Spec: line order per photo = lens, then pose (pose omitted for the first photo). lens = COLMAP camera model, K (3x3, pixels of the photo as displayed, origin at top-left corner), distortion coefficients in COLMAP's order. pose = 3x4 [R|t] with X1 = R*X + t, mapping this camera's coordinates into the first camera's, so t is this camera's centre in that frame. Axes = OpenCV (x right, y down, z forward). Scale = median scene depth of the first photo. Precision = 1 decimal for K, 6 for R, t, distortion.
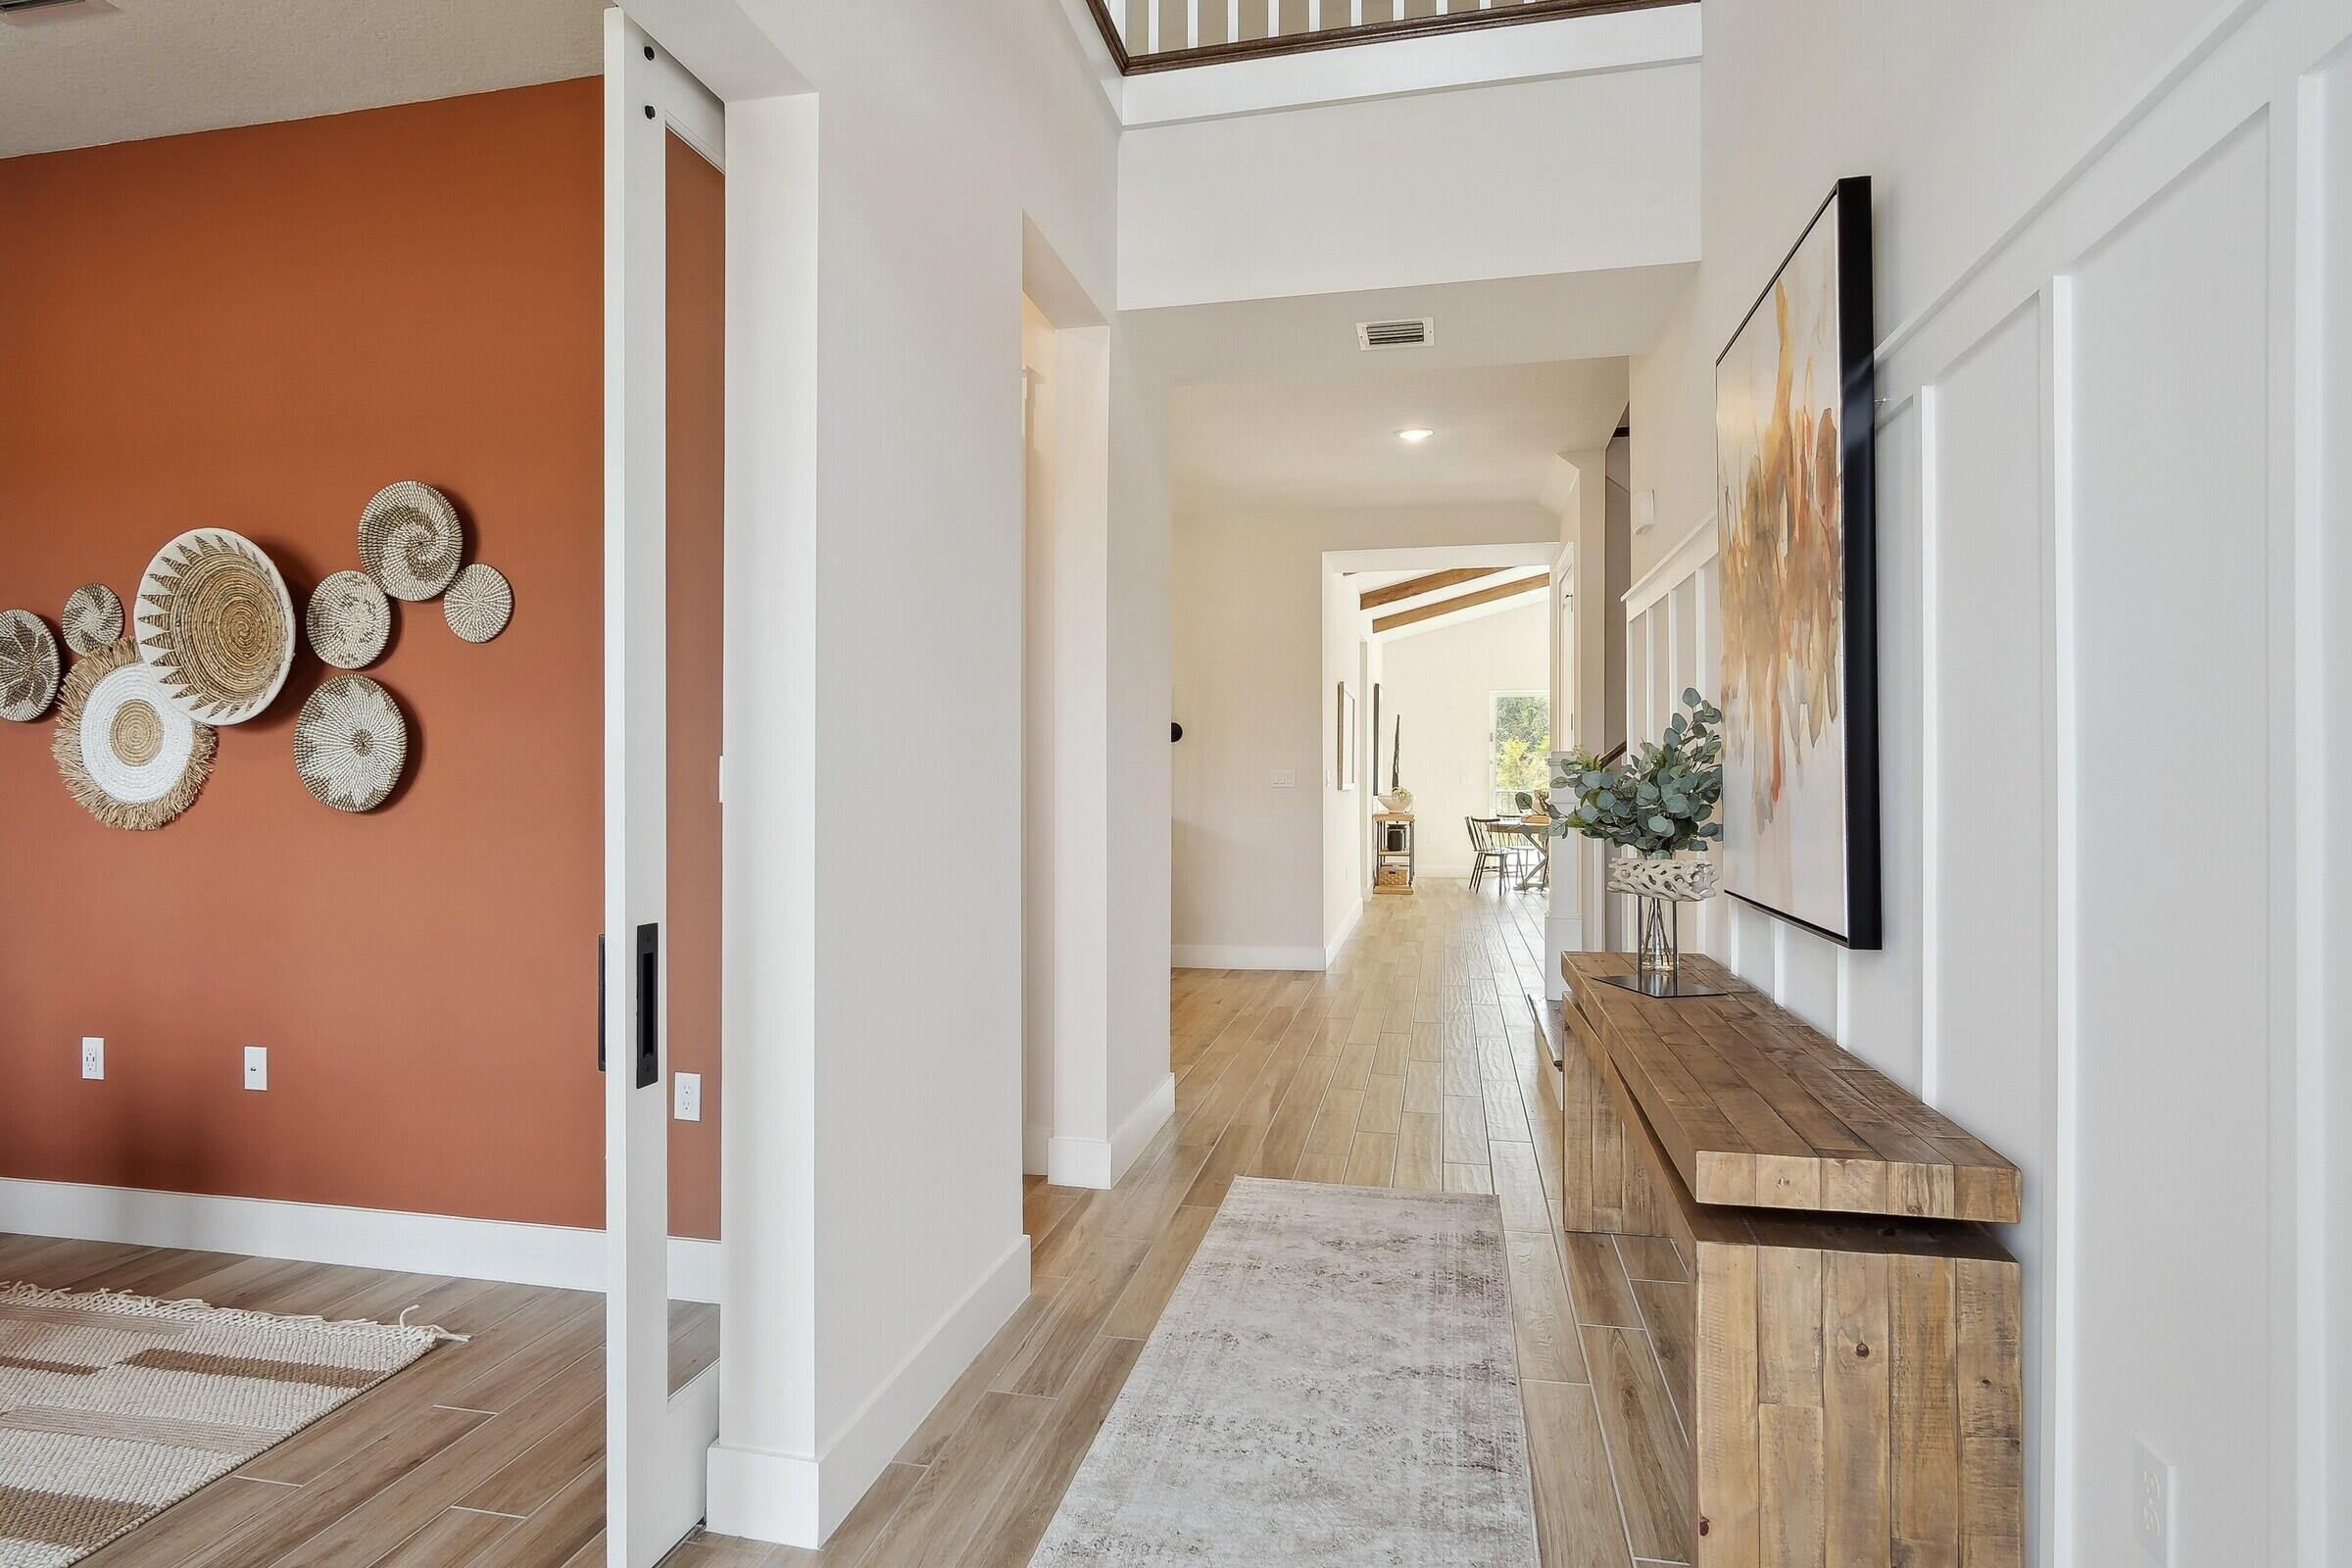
lens RADIAL K [[1293.0, 0, 1202.7], [0, 1293.0, 840.1], [0, 0, 1]] dist [-0.014285, 0.011535]
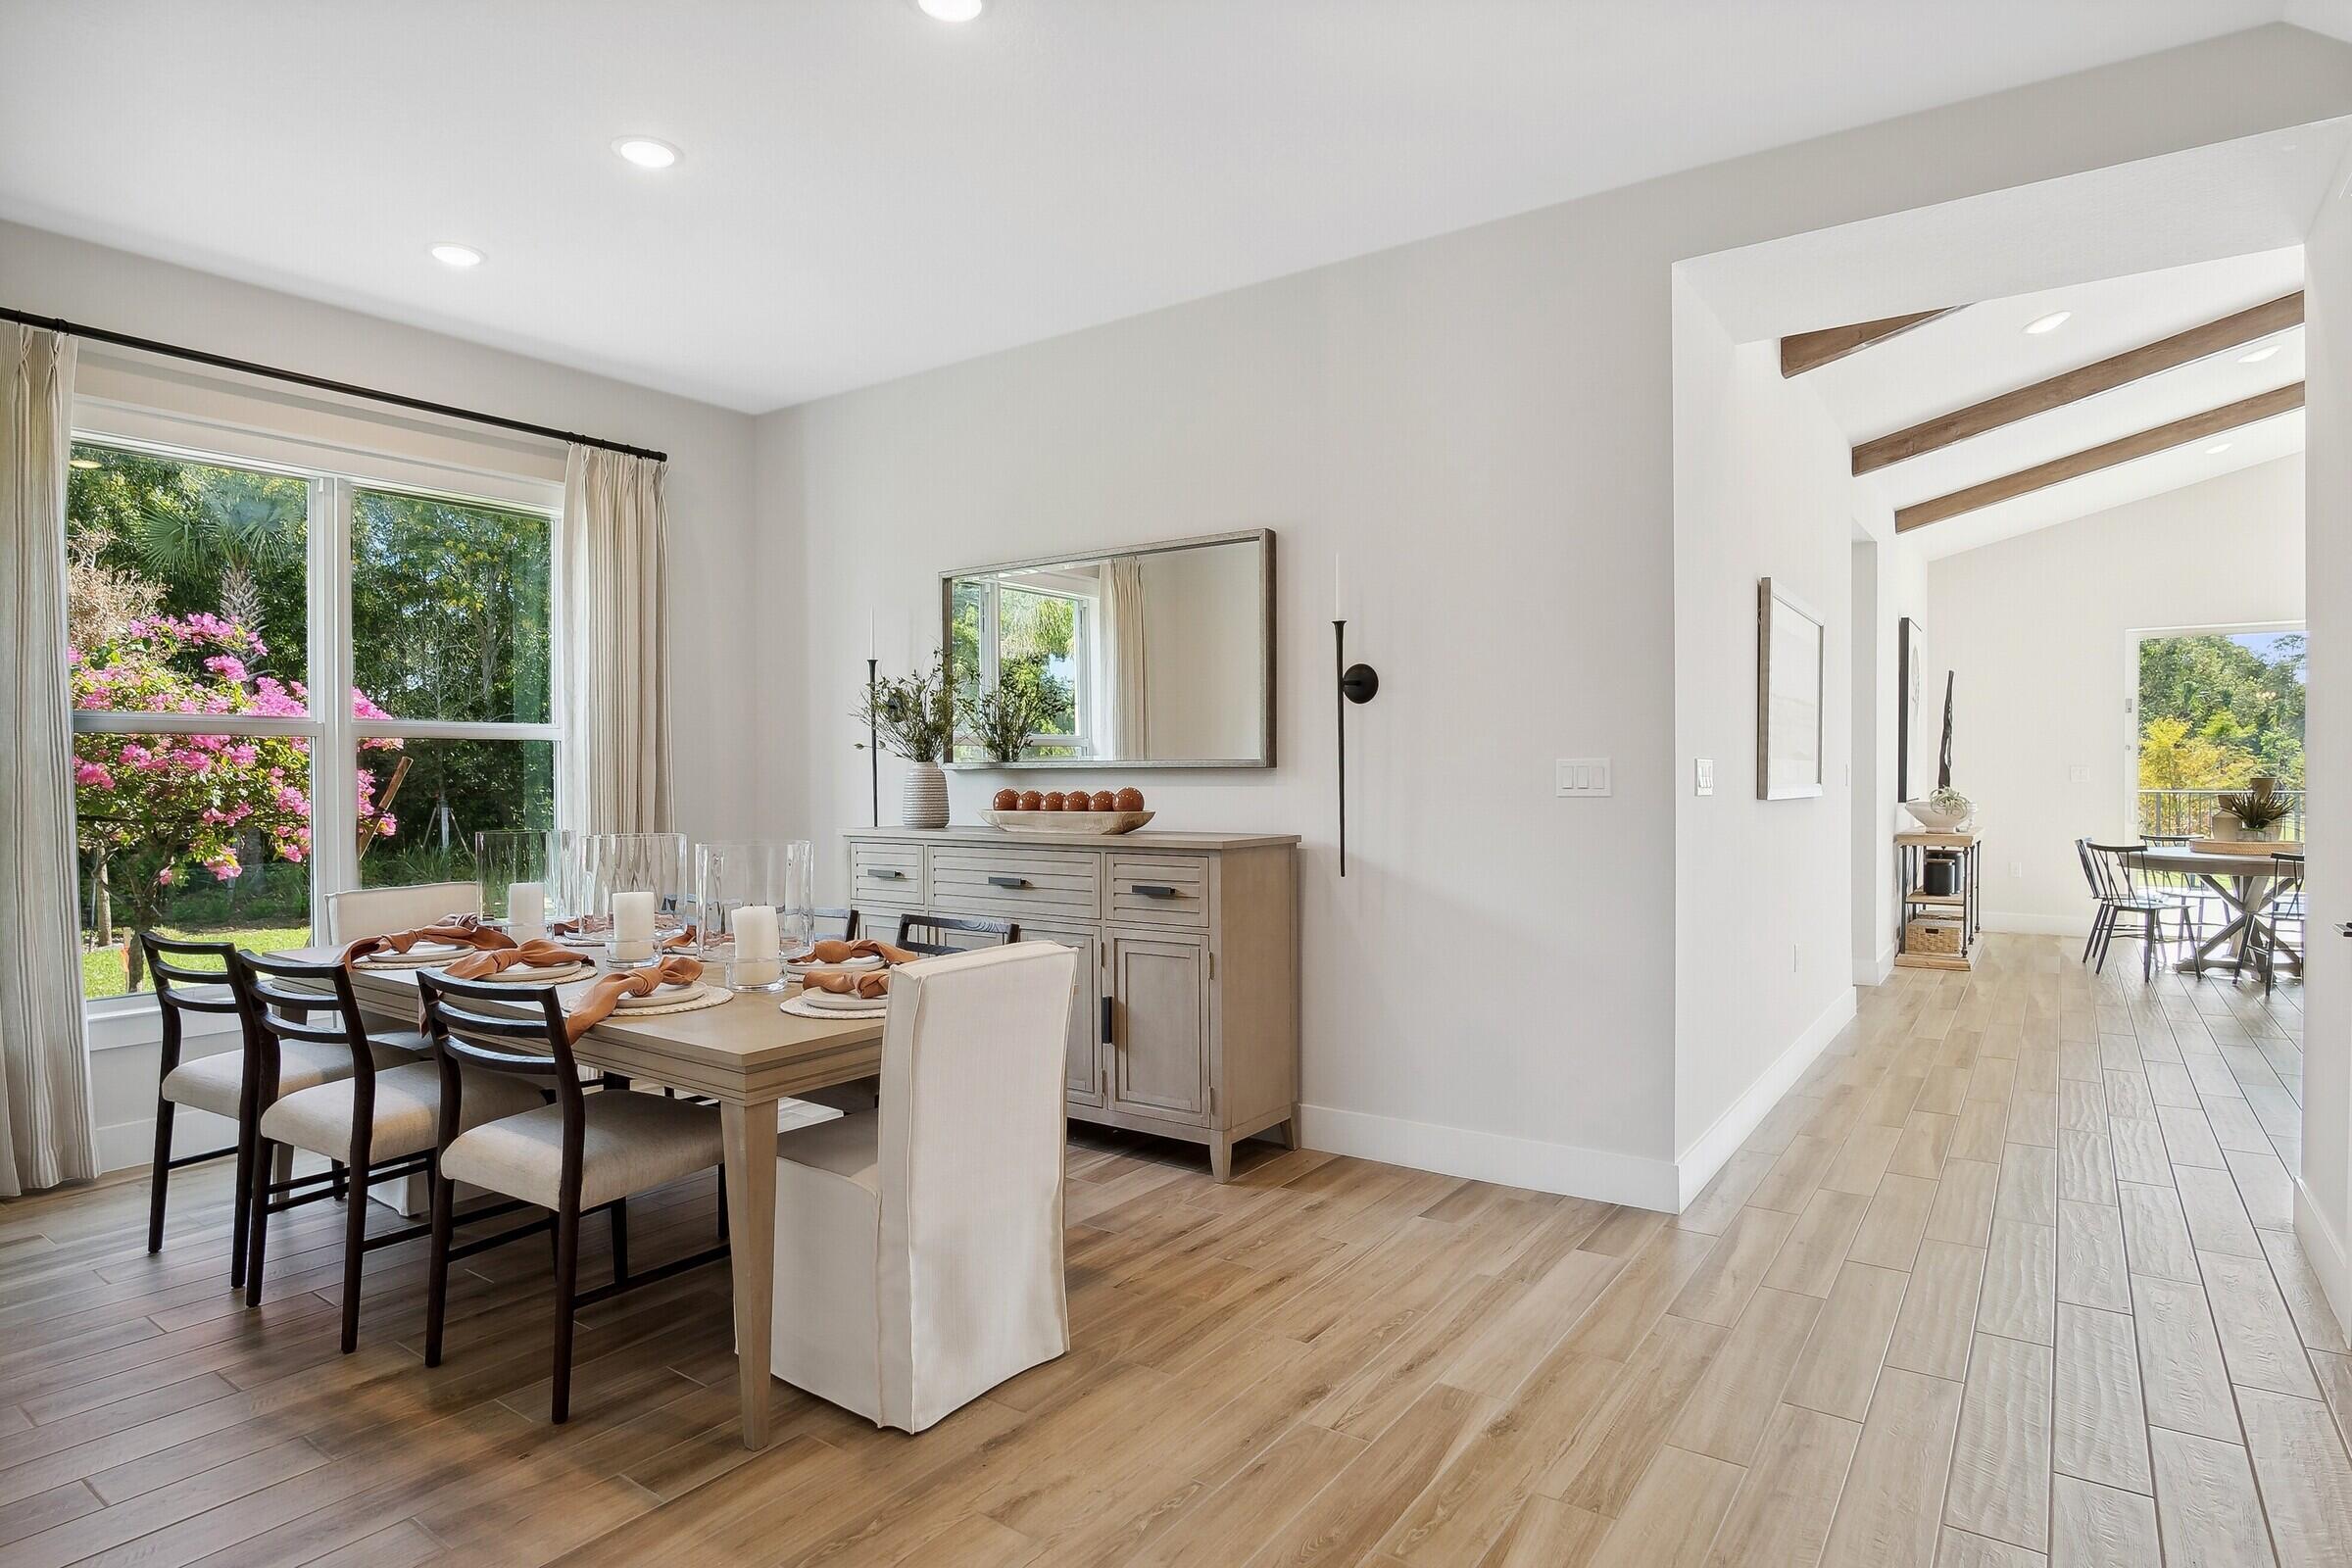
lens RADIAL K [[1293.0, 0, 1206.5], [0, 1293.0, 797.1], [0, 0, 1]] dist [-0.014285, 0.011535]
pose [[0.920581, 0.013645, -0.390314, 0.306515], [-0.023534, 0.999511, -0.020564, -0.074022], [0.389843, 0.028117, 0.920452, 1.390876]]
